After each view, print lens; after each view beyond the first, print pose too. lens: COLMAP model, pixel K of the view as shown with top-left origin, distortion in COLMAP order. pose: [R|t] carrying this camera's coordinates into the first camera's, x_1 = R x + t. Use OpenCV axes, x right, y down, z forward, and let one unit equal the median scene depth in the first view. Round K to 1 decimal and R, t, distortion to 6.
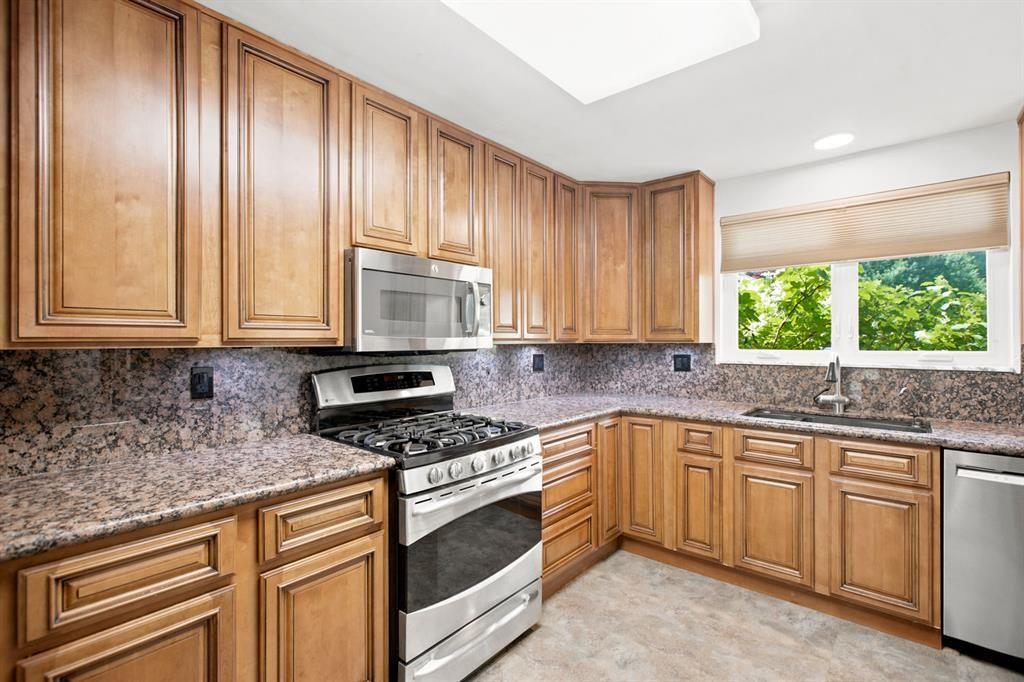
lens RADIAL K [[468.9, 0, 512.0], [0, 468.9, 341.0], [0, 0, 1]] dist [0.000343, -0.000050]
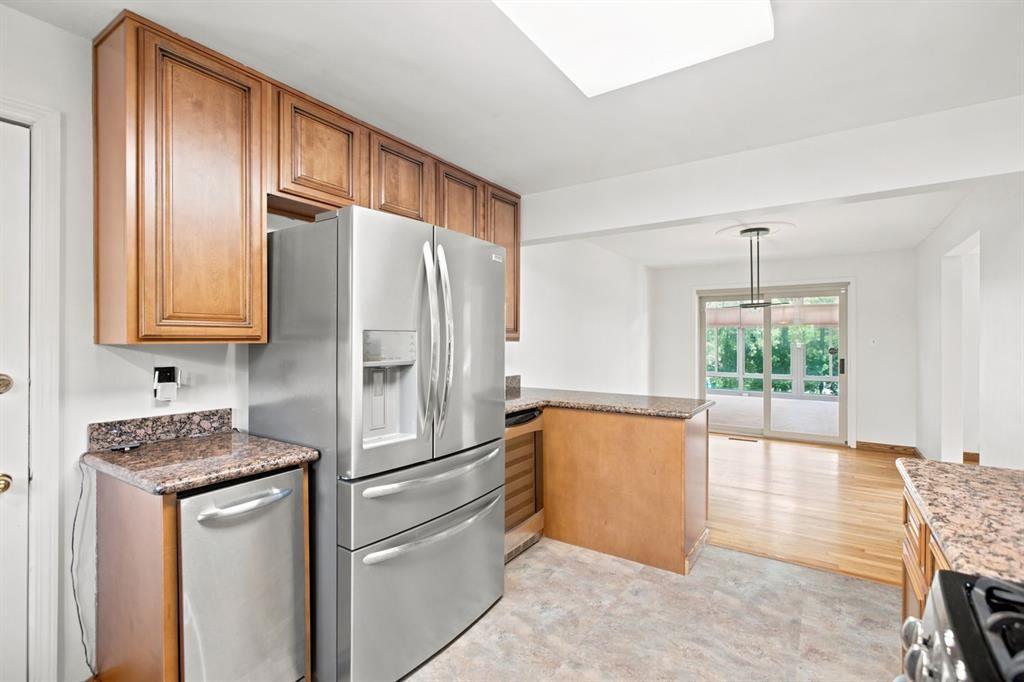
lens RADIAL K [[476.9, 0, 512.0], [0, 476.9, 341.0], [0, 0, 1]] dist [-0.013324, 0.000048]
pose [[-0.992437, 0.001999, -0.122737, 0.166603], [0.001898, 0.999998, 0.000942, 0.002093], [0.122738, 0.000702, -0.992439, 0.844464]]
